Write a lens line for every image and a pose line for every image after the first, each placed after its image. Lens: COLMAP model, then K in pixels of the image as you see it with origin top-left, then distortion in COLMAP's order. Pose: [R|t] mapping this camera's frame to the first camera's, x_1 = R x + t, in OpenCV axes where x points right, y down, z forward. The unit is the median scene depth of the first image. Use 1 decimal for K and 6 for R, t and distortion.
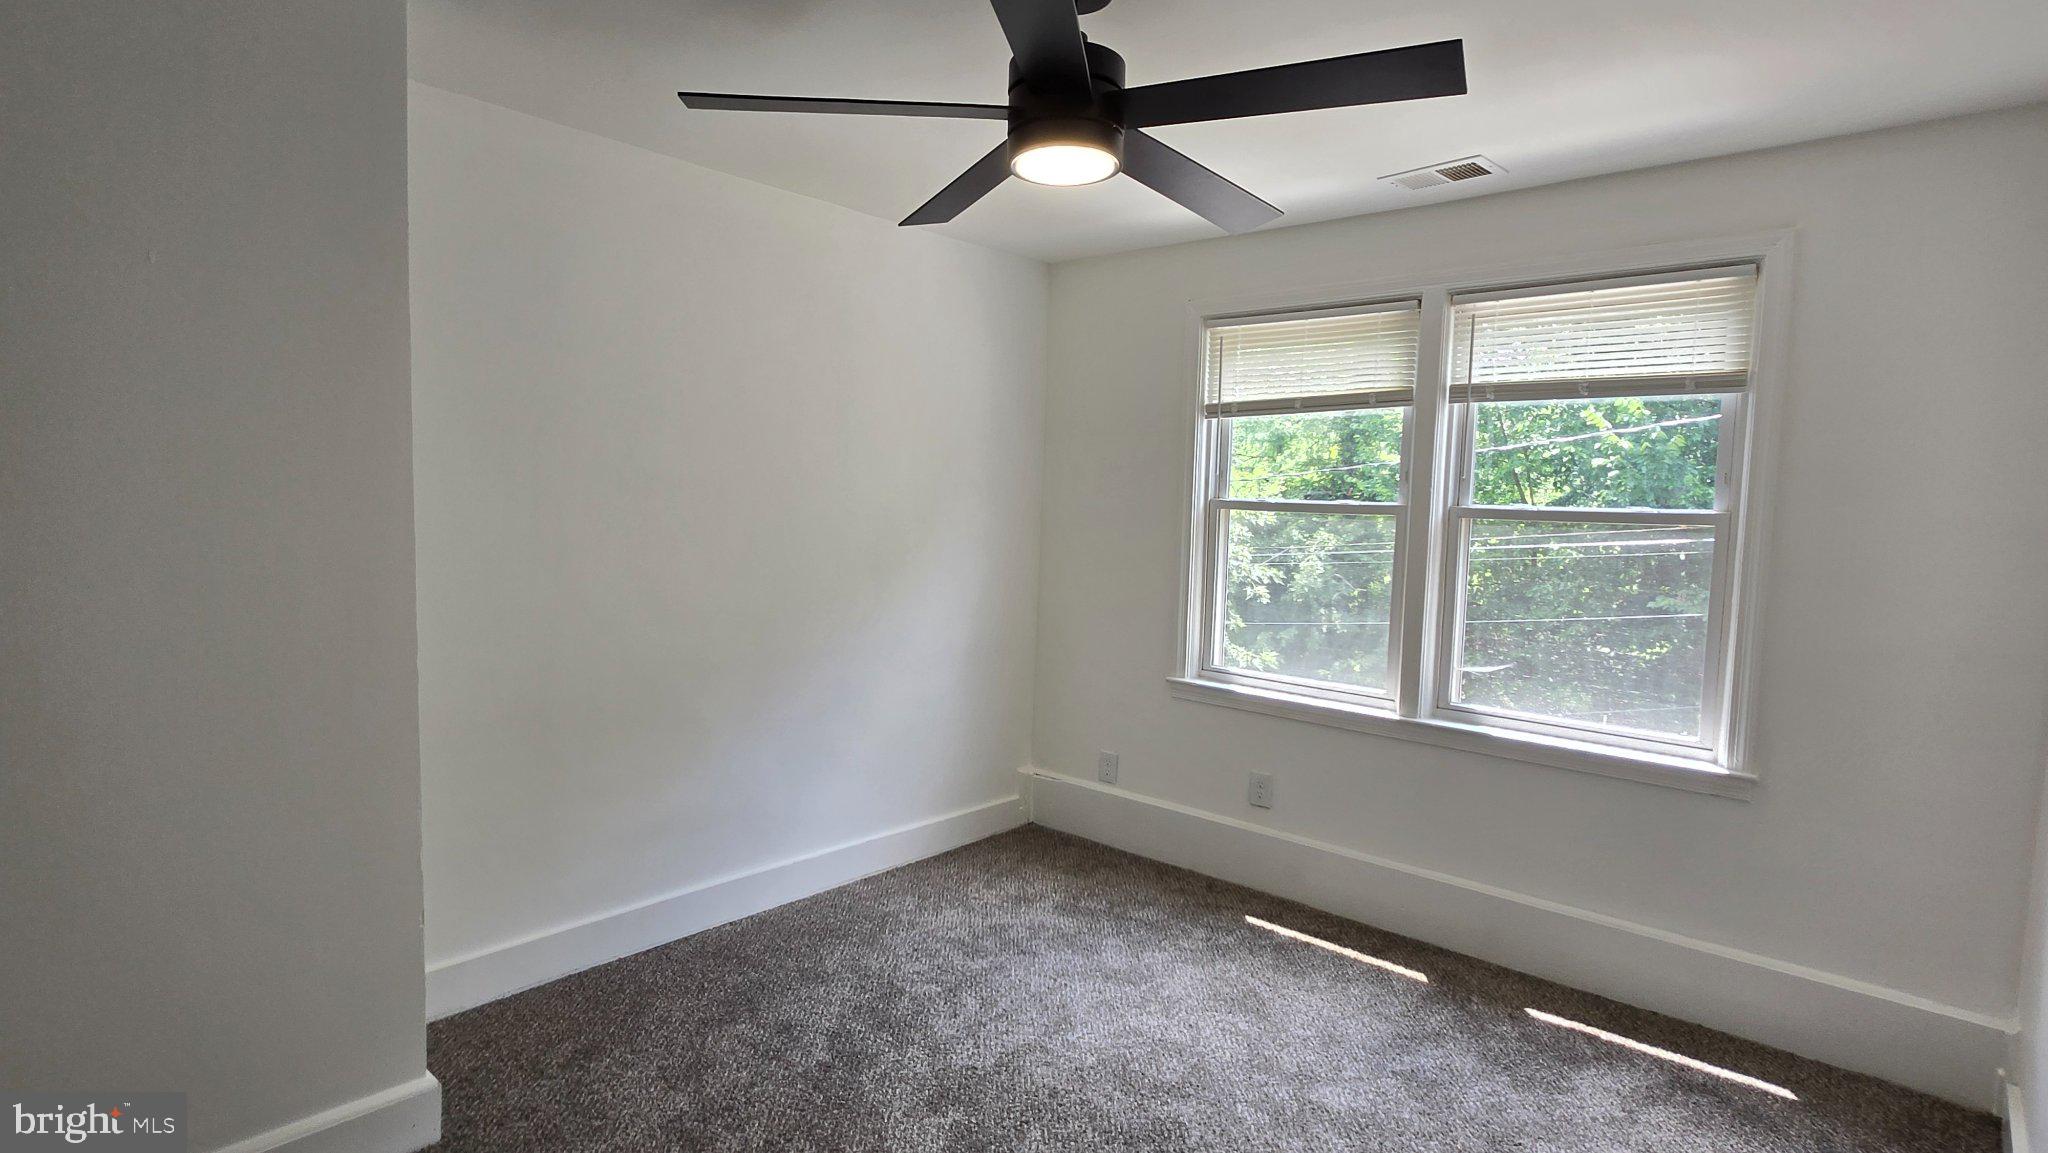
lens RADIAL K [[1034.6, 0, 1024.0], [0, 1034.6, 576.5], [0, 0, 1]] dist [0.002411, 0.000025]
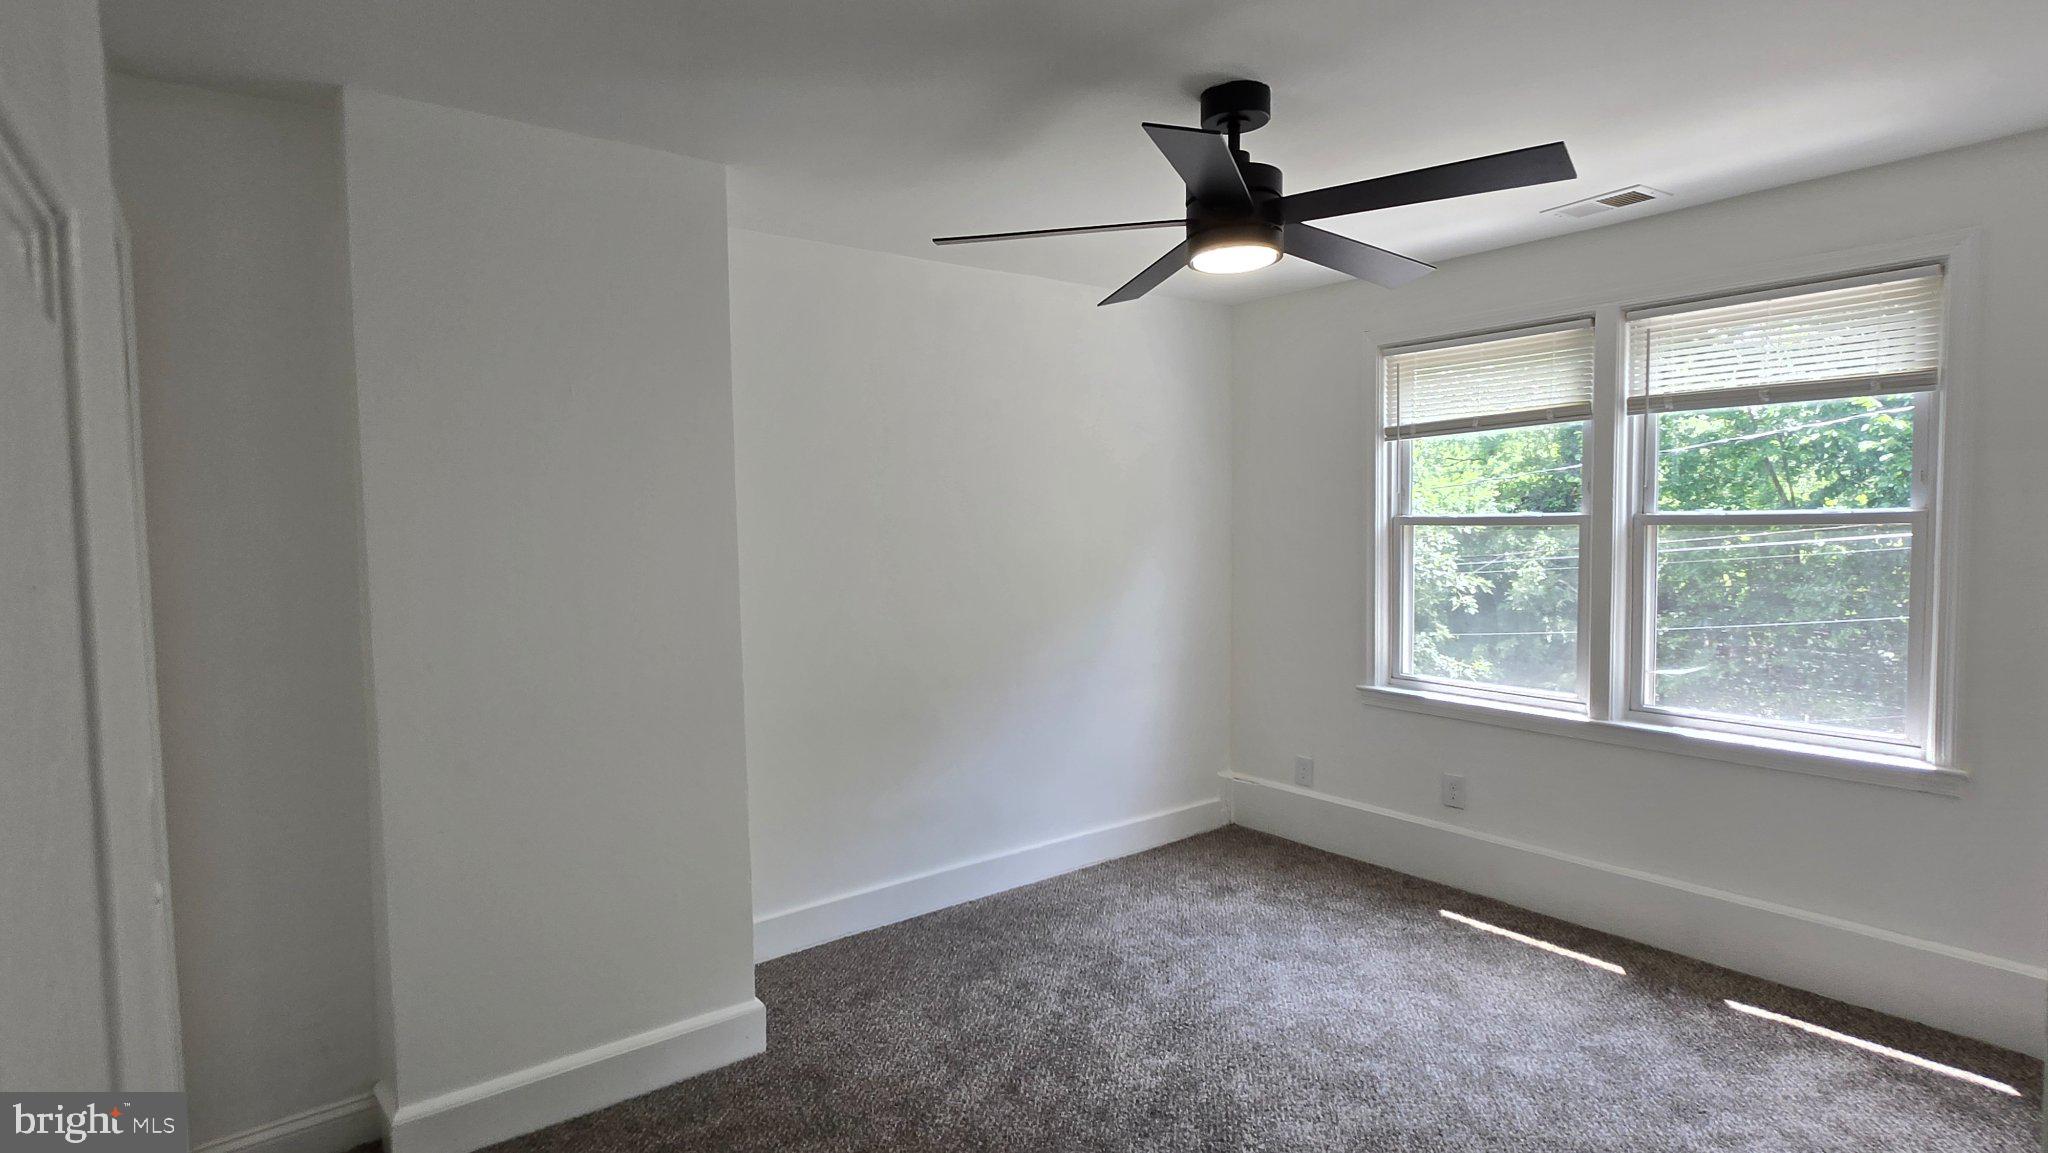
lens RADIAL K [[1034.6, 0, 1024.0], [0, 1034.6, 576.5], [0, 0, 1]] dist [0.002411, 0.000025]
pose [[0.981590, -0.034743, -0.187812, 0.006515], [0.031168, 0.999273, -0.021958, -0.002149], [0.188438, 0.015701, 0.981960, -0.131786]]
